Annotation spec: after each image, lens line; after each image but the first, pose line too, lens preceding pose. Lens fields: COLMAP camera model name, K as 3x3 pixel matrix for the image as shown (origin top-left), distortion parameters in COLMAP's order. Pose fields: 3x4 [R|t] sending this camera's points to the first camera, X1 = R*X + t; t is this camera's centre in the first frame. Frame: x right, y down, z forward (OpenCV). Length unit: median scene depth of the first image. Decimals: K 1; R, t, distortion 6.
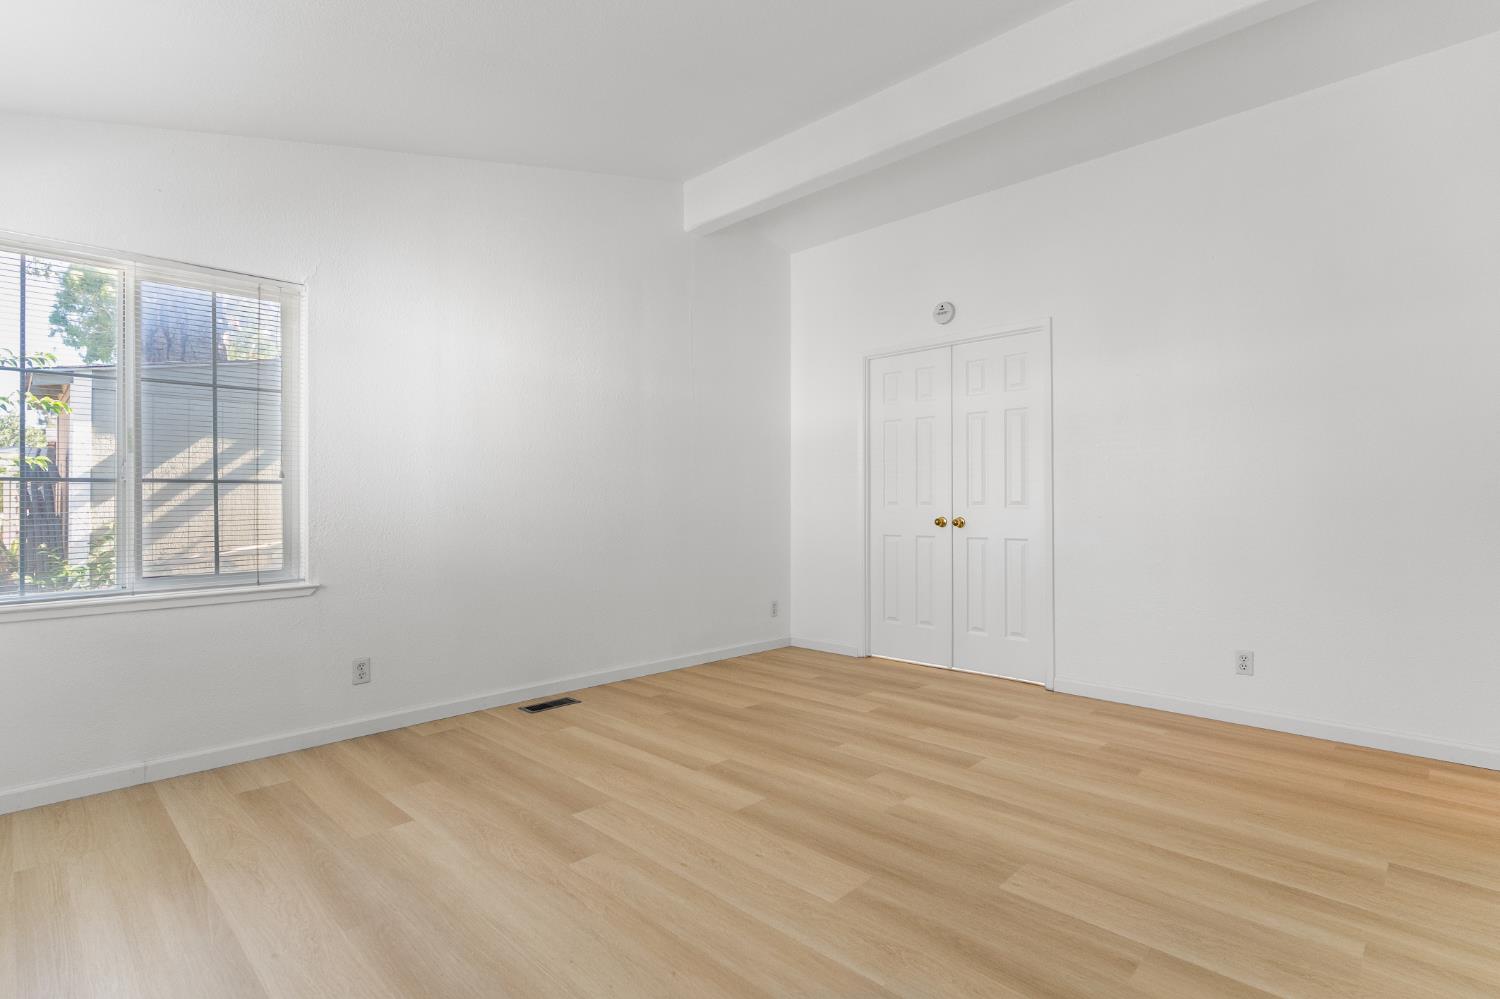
lens RADIAL K [[734.4, 0, 758.6], [0, 734.4, 497.9], [0, 0, 1]] dist [-0.038378, -0.000458]
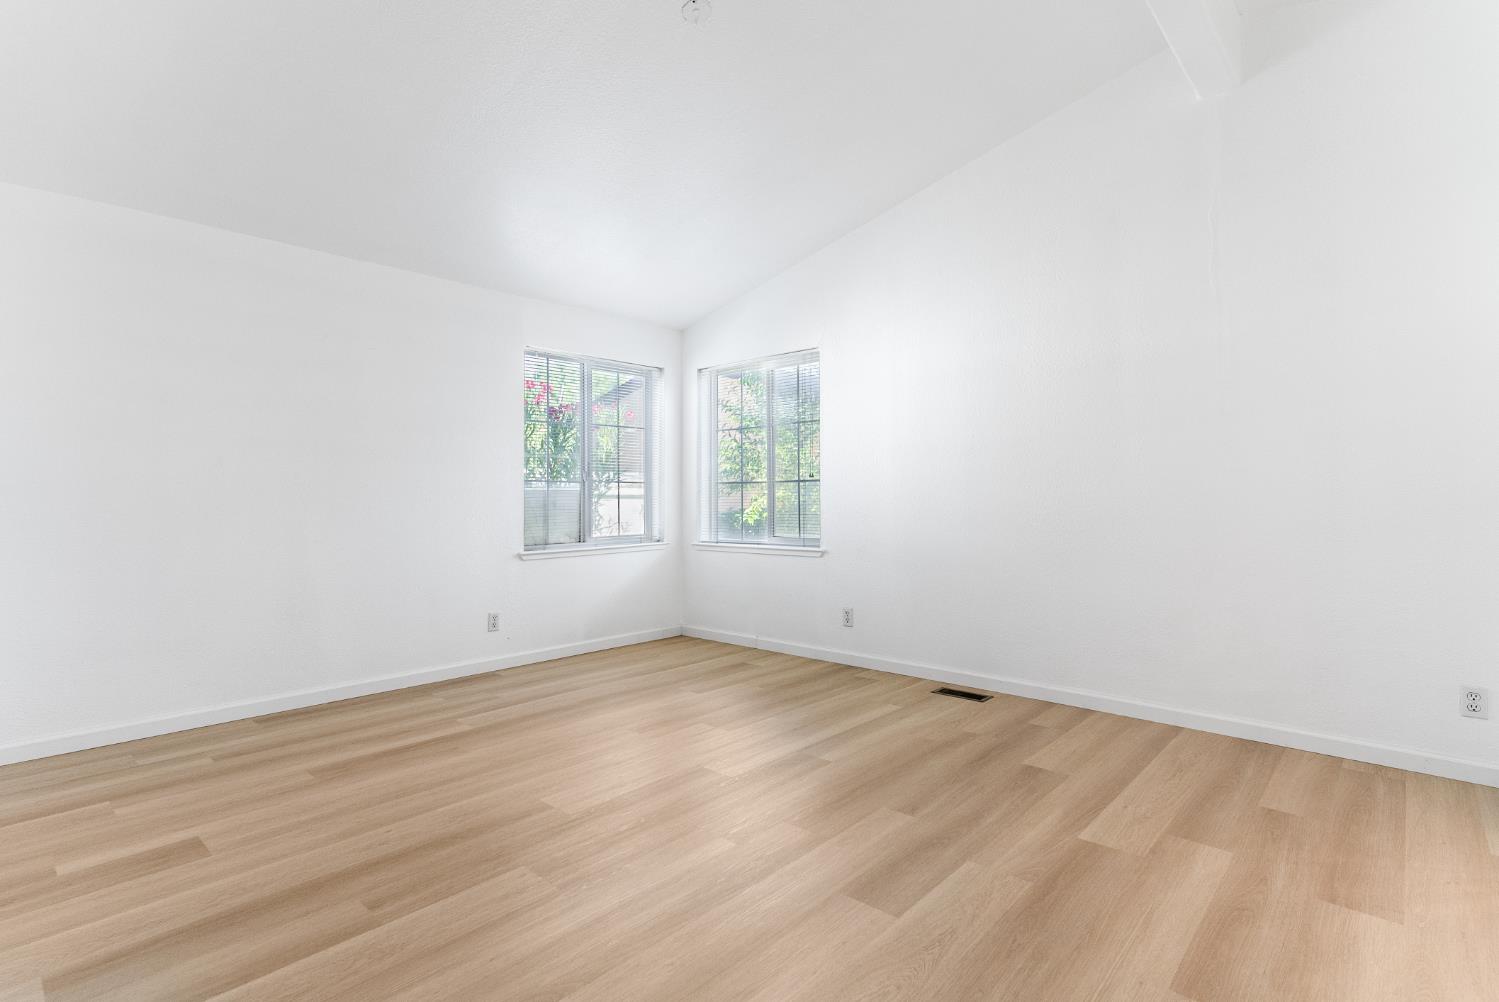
lens RADIAL K [[733.9, 0, 758.1], [0, 733.9, 499.4], [0, 0, 1]] dist [-0.038378, -0.000458]
pose [[0.038137, 0.017296, -0.999123, 0.805998], [0.004233, 0.999838, 0.017470, -0.009795], [0.999264, -0.004896, 0.038057, 0.754246]]
